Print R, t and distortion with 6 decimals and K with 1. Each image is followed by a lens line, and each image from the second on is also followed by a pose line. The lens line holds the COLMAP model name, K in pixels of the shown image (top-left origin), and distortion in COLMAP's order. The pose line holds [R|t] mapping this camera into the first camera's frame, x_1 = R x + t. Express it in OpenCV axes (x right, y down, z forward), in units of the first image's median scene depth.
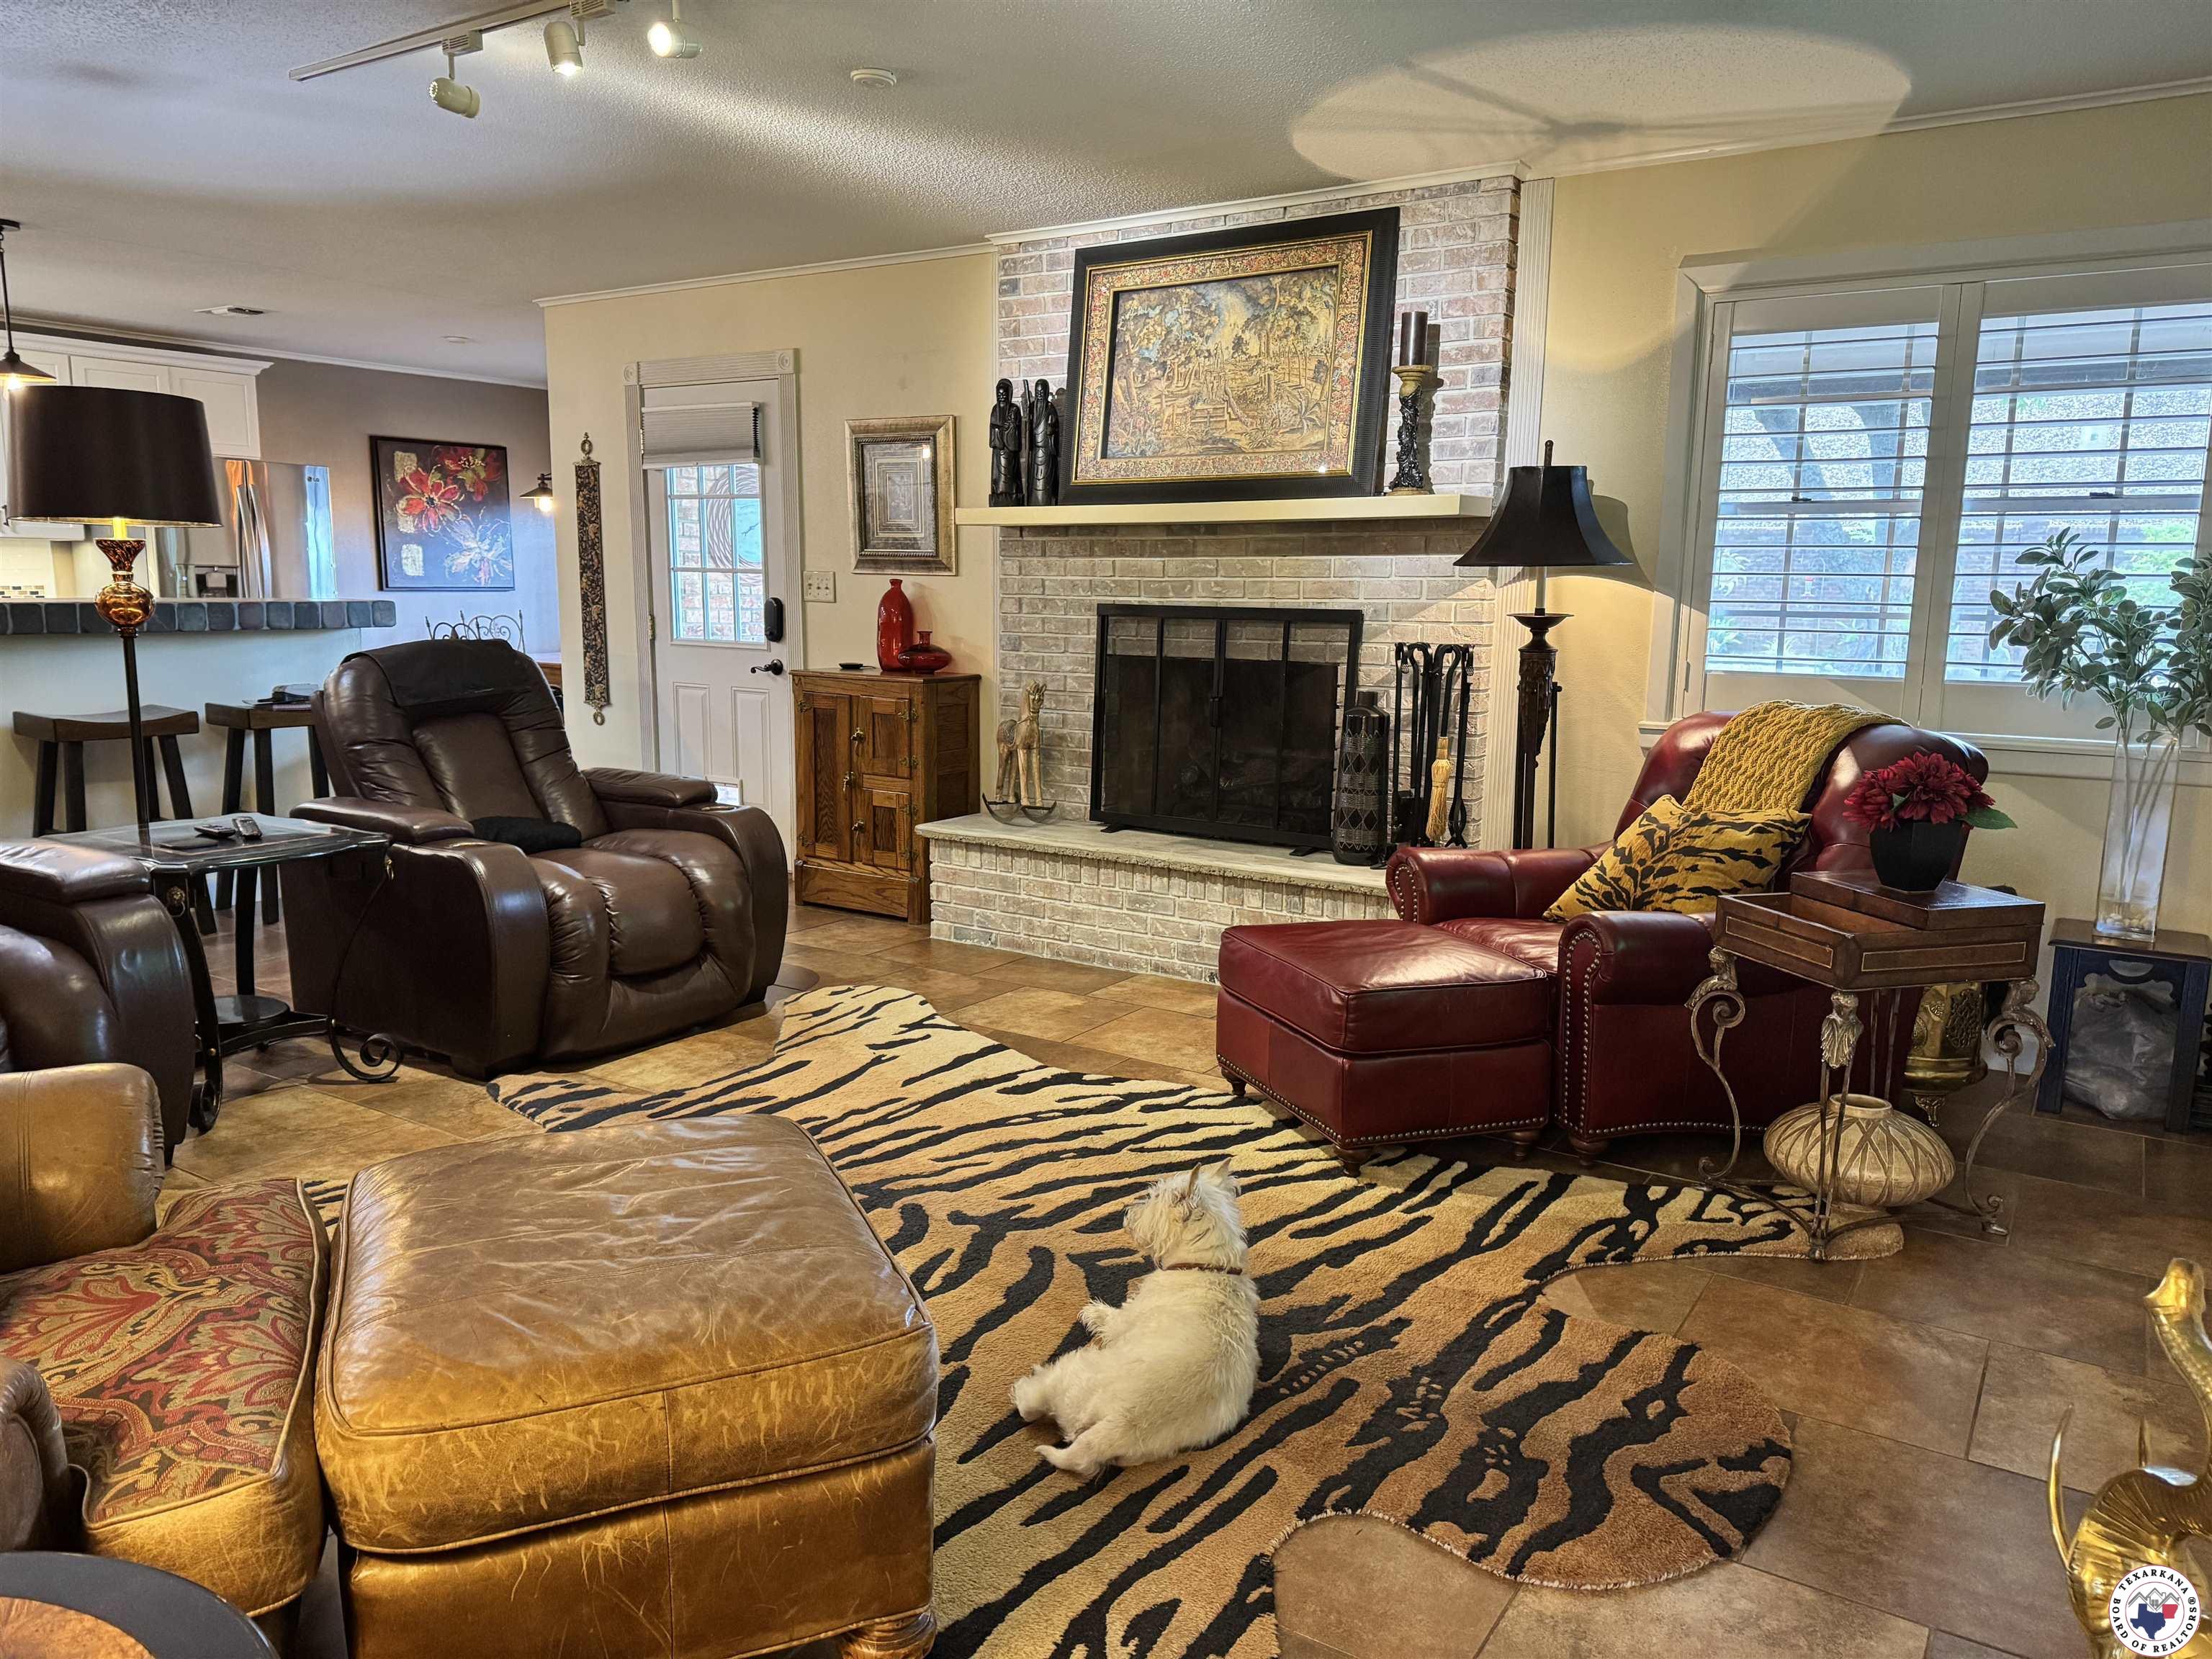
lens RADIAL K [[1538.3, 0, 1106.0], [0, 1538.3, 829.5], [0, 0, 1]] dist [0.161770, -0.302940]
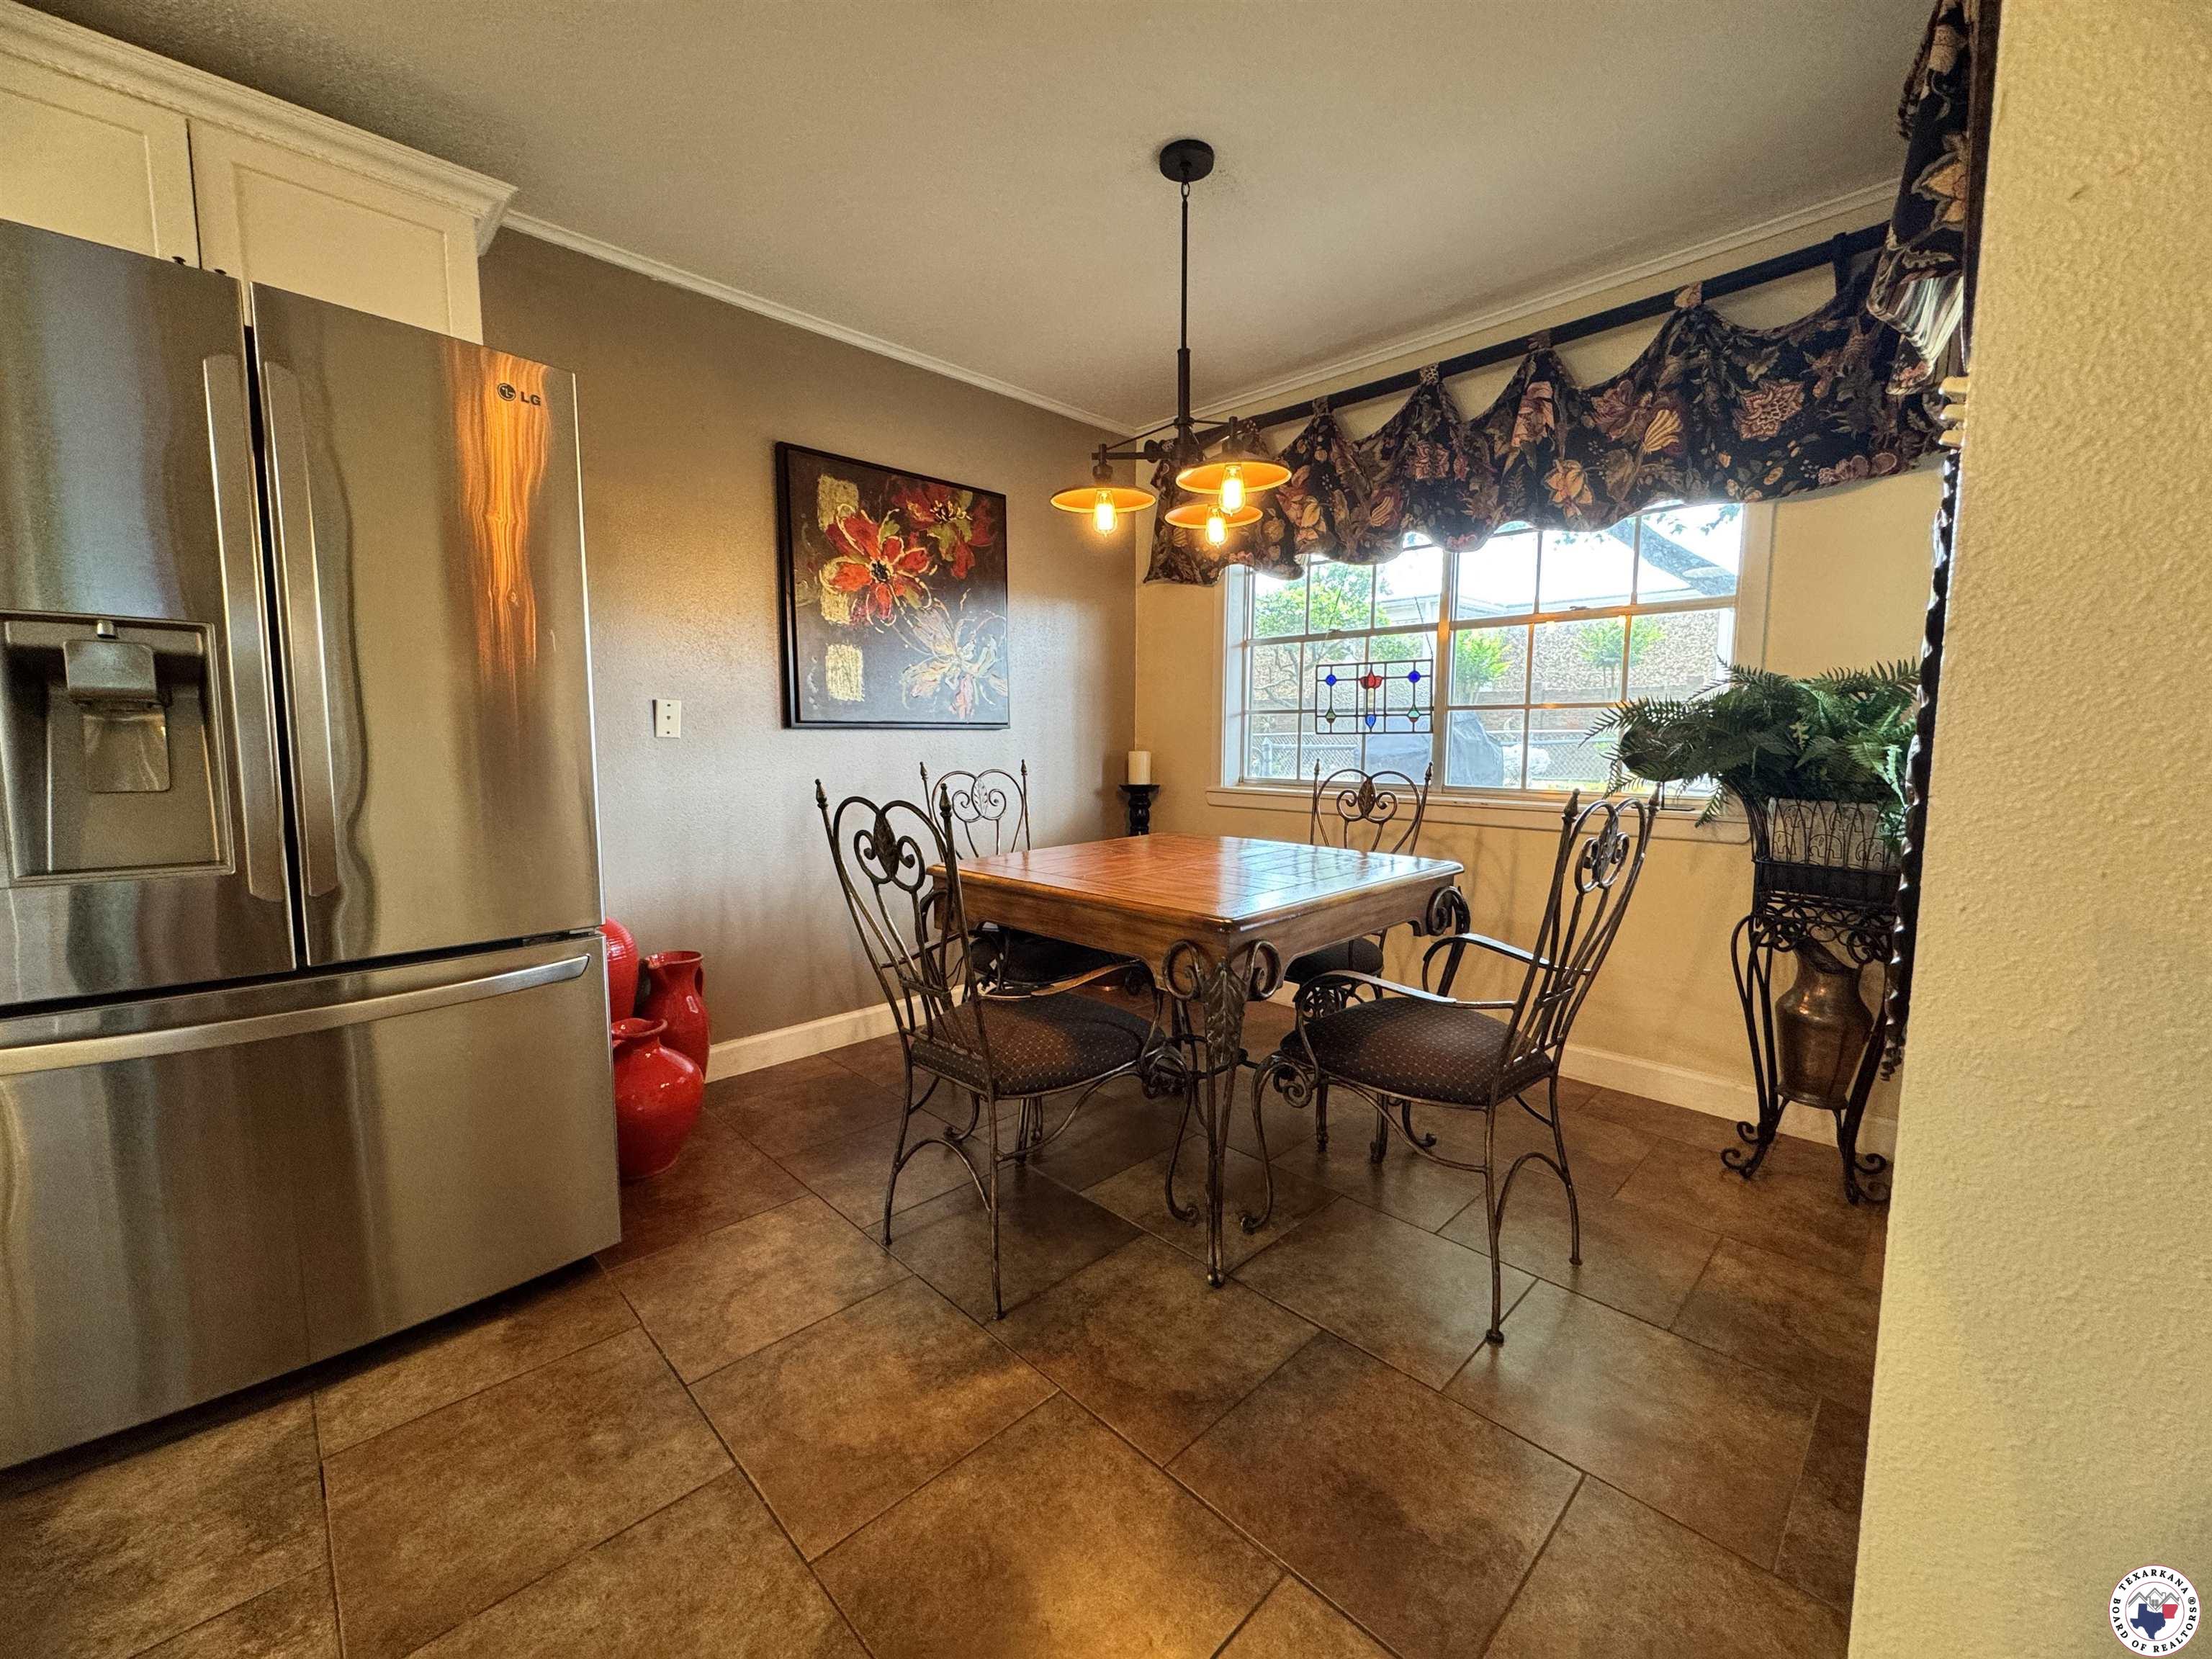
lens RADIAL K [[881.2, 0, 1107.9], [0, 881.2, 821.5], [0, 0, 1]] dist [-0.001697, 0.000721]
pose [[0.979206, 0.005273, -0.202798, -0.637123], [-0.018184, 0.997919, -0.061856, -0.225971], [0.202050, 0.064258, 0.977265, 1.592521]]
